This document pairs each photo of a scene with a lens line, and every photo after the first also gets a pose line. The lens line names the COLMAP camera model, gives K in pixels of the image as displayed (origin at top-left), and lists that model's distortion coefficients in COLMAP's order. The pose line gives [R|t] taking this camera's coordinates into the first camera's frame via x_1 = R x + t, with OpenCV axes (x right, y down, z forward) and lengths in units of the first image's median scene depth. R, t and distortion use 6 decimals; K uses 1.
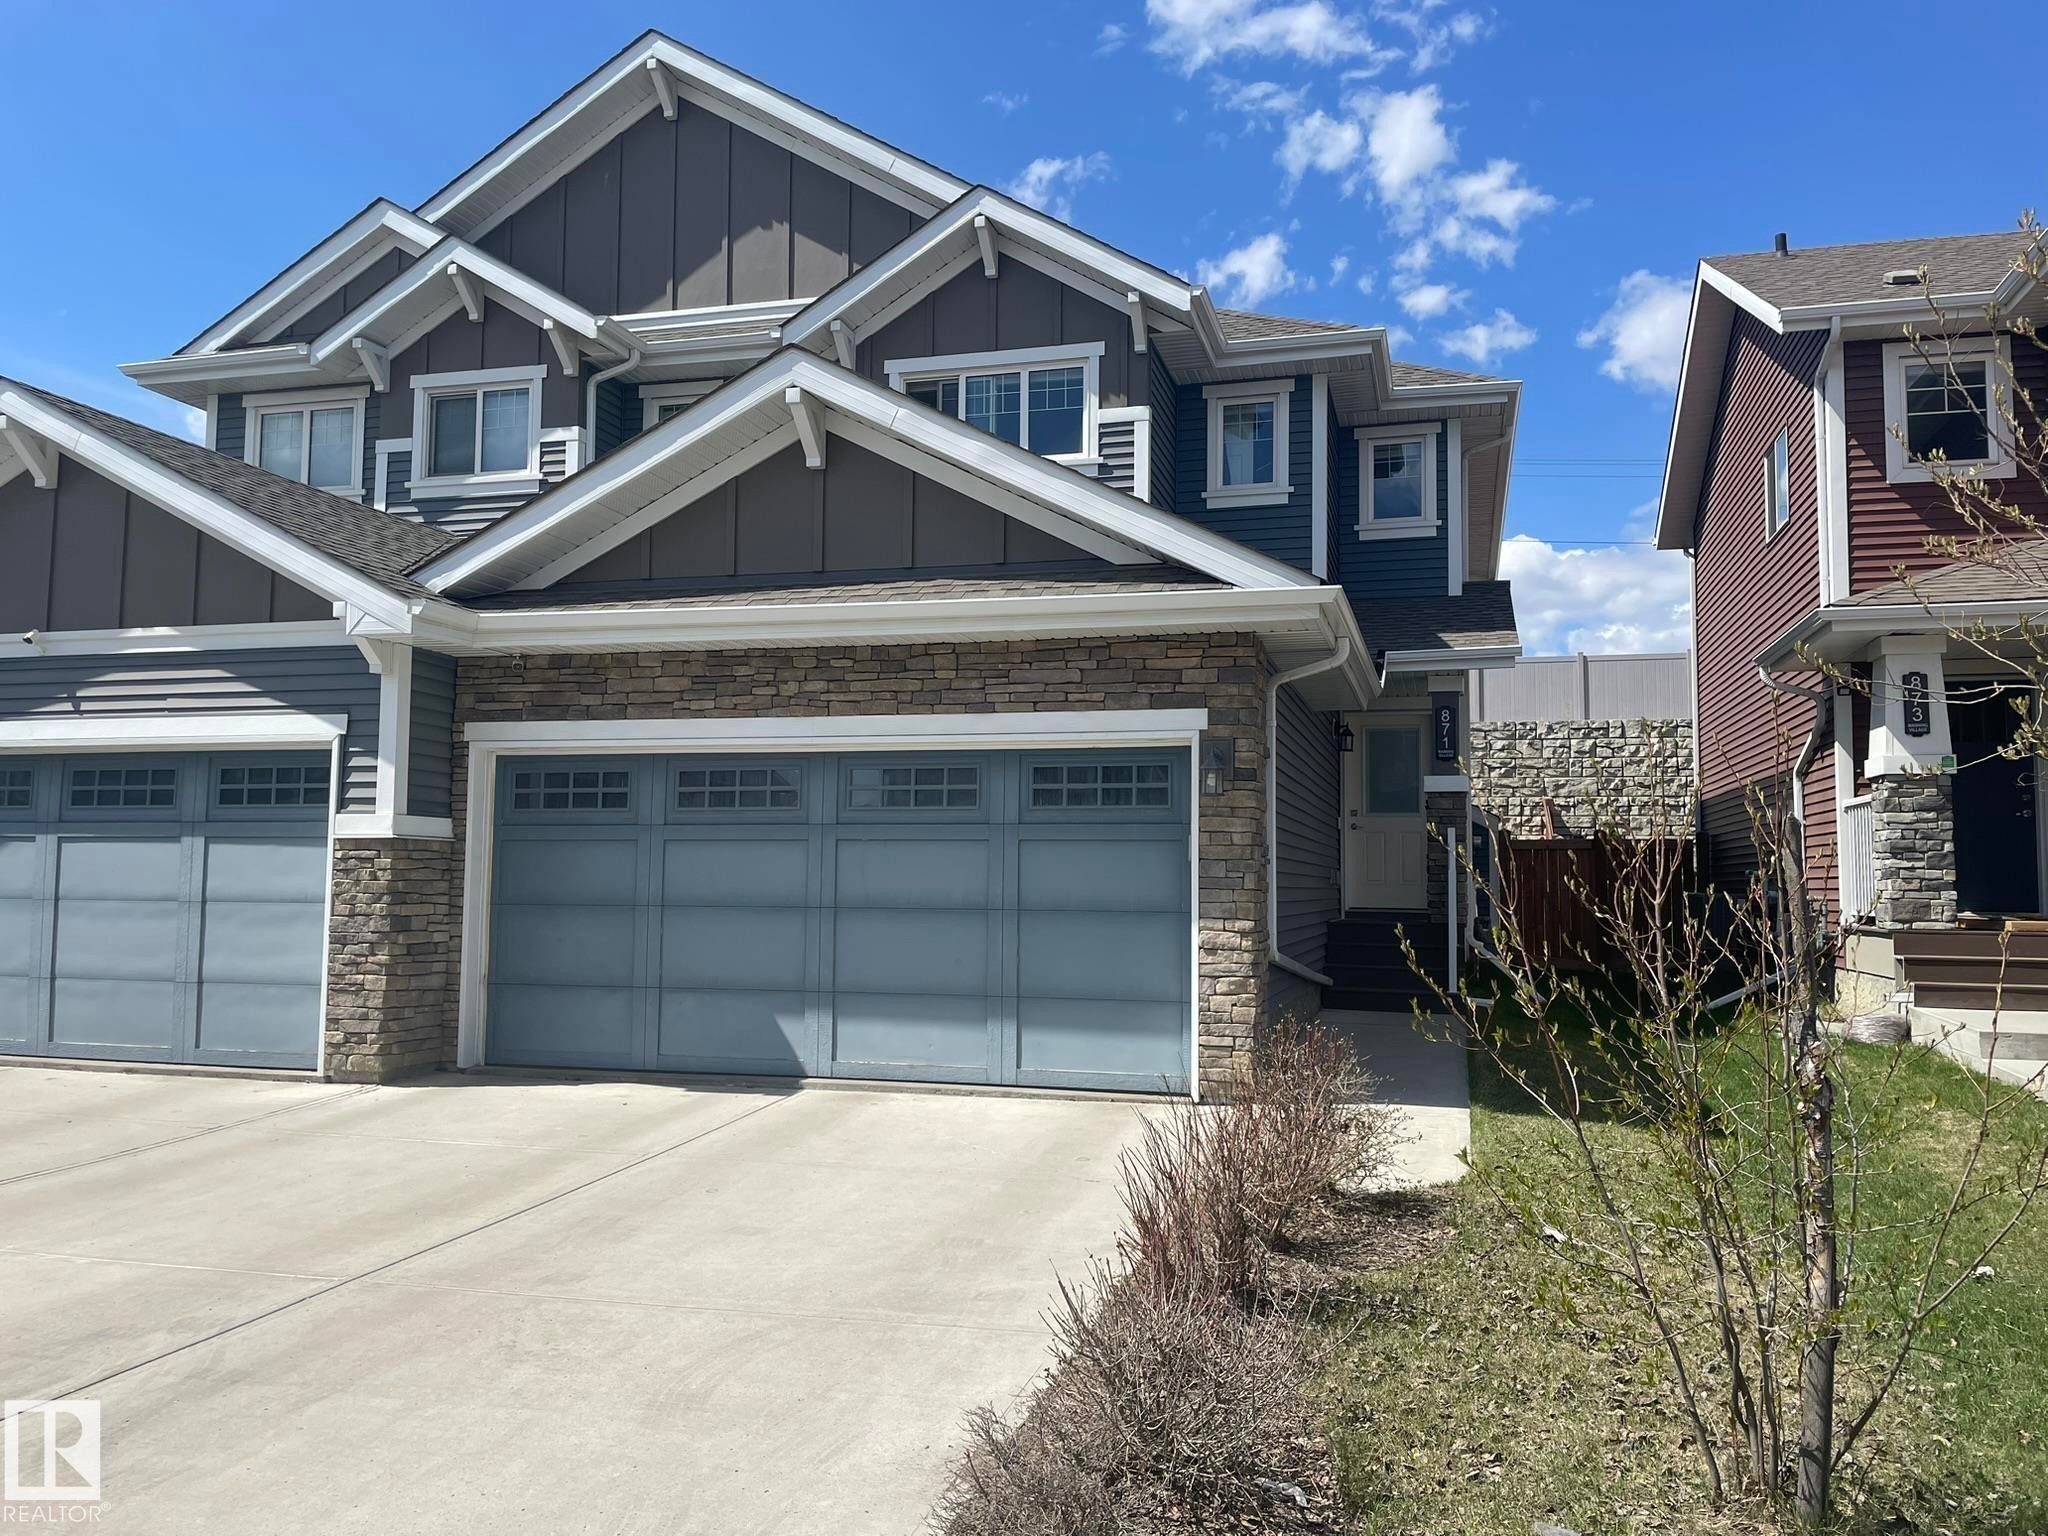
lens RADIAL K [[1548.8, 0, 1019.2], [0, 1548.8, 771.5], [0, 0, 1]] dist [0.064559, -0.063703]
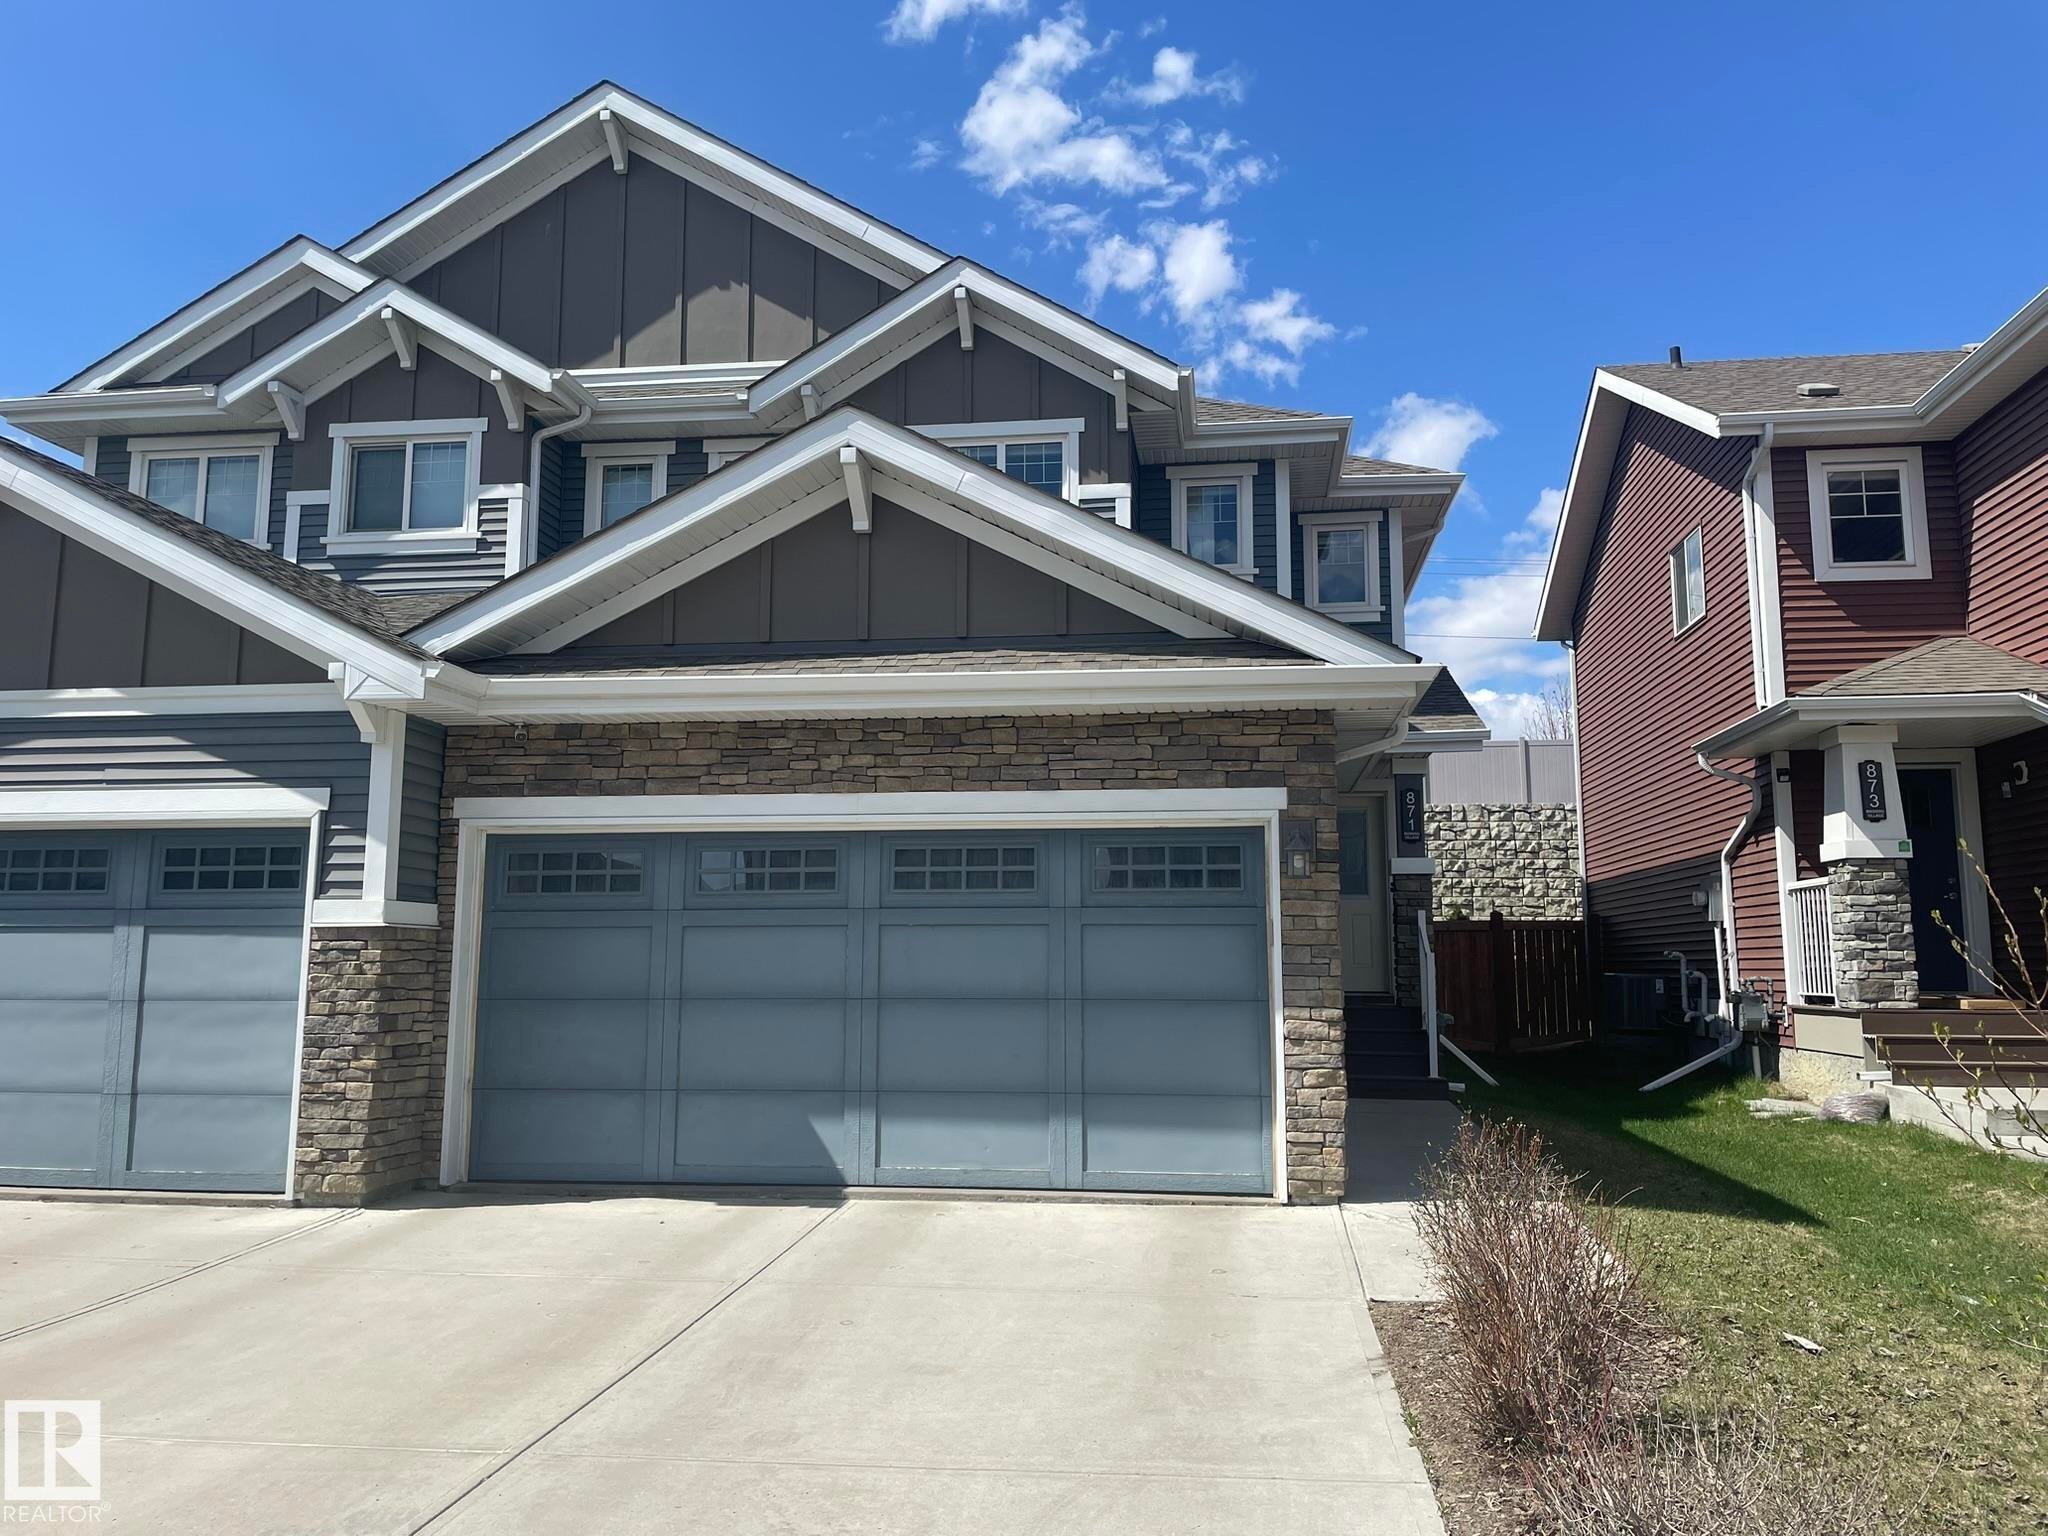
lens RADIAL K [[1548.8, 0, 1034.1], [0, 1548.8, 753.5], [0, 0, 1]] dist [0.064559, -0.063703]
pose [[0.990342, 0.011098, 0.138201, -0.128925], [-0.002264, 0.997953, -0.063916, 0.000275], [-0.138628, 0.062986, 0.988340, 0.047861]]
